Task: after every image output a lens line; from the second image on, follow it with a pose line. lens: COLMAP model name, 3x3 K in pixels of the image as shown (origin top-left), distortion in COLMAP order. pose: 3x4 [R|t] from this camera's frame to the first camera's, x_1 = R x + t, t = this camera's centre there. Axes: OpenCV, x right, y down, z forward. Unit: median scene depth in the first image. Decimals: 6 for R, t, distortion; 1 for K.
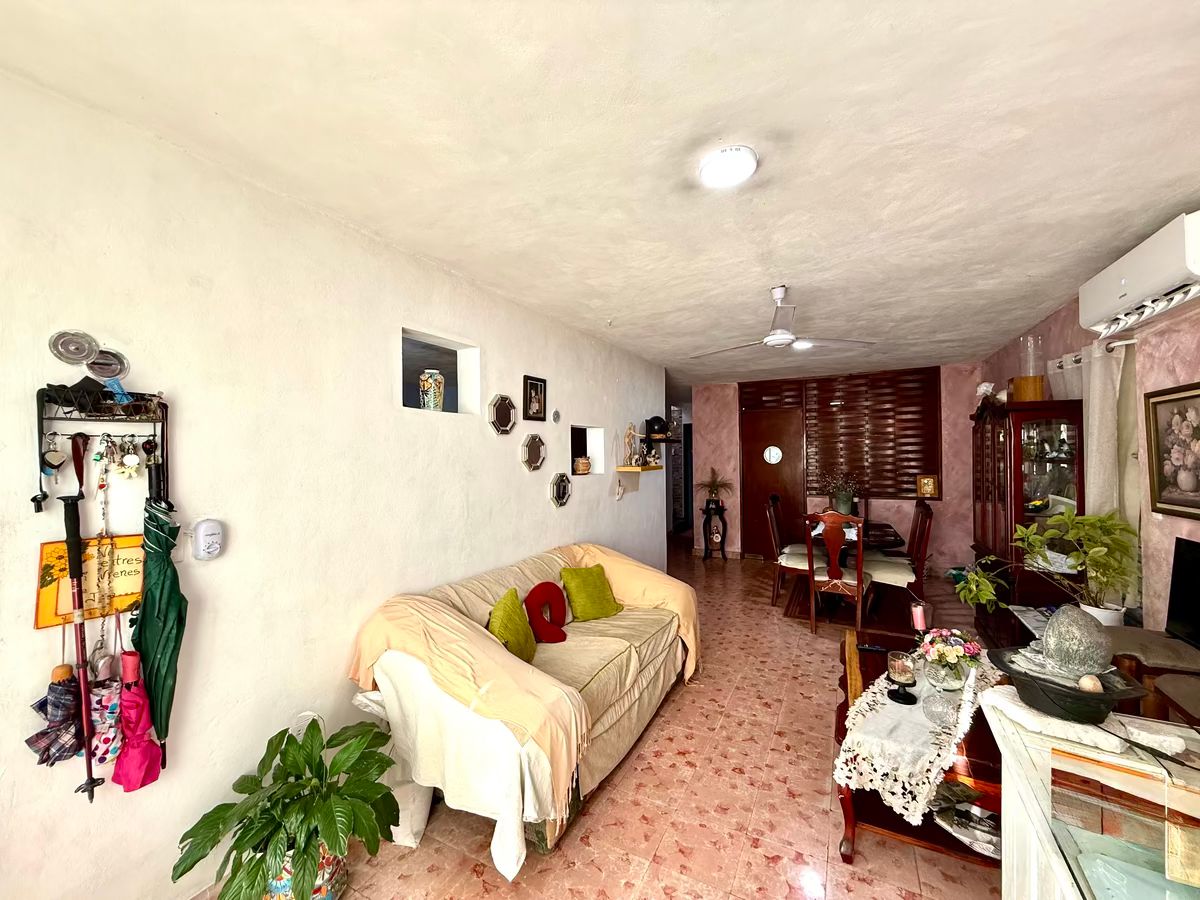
lens RADIAL K [[478.6, 0, 598.4], [0, 478.6, 449.0], [0, 0, 1]] dist [0.000937, -0.000132]
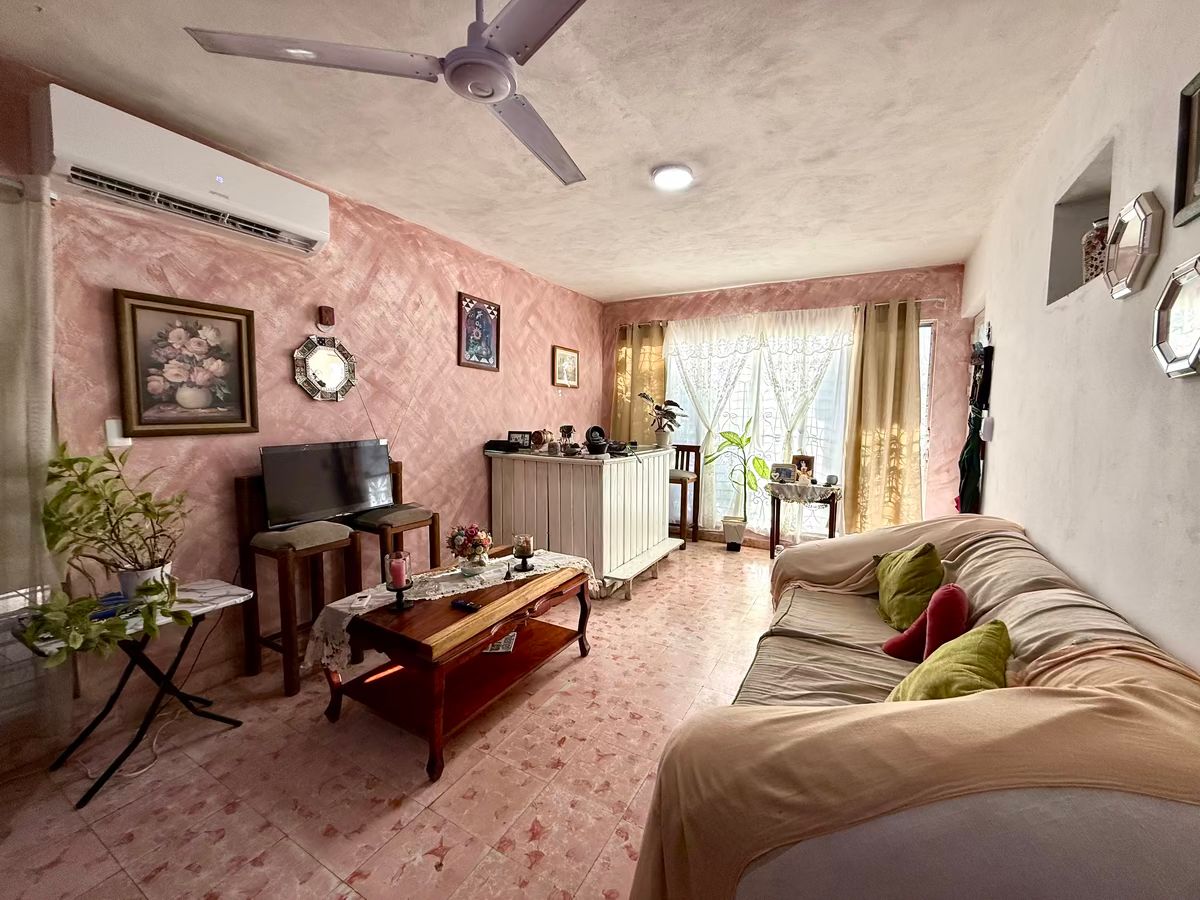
lens RADIAL K [[478.6, 0, 598.4], [0, 478.6, 449.0], [0, 0, 1]] dist [0.000937, -0.000132]
pose [[-0.999533, -0.000955, 0.030530, 0.336078], [0.001192, 0.997530, 0.070230, 0.098039], [-0.030522, 0.070233, -0.997064, 1.874391]]
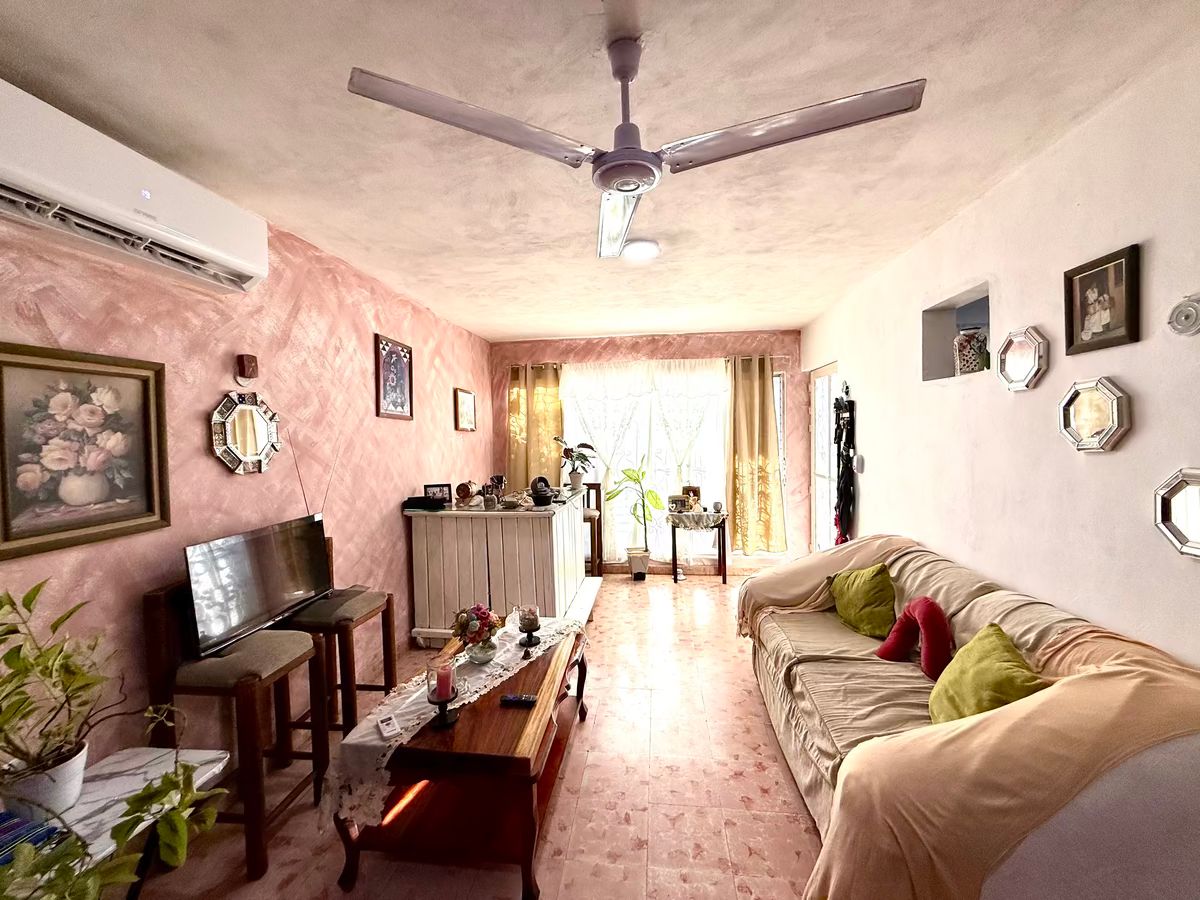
lens RADIAL K [[478.6, 0, 598.4], [0, 478.6, 449.0], [0, 0, 1]] dist [0.000937, -0.000132]
pose [[-0.934009, 0.043516, -0.354590, 0.734704], [0.035970, 0.998965, 0.027846, 0.013803], [0.355435, 0.013254, -0.934607, 1.813554]]
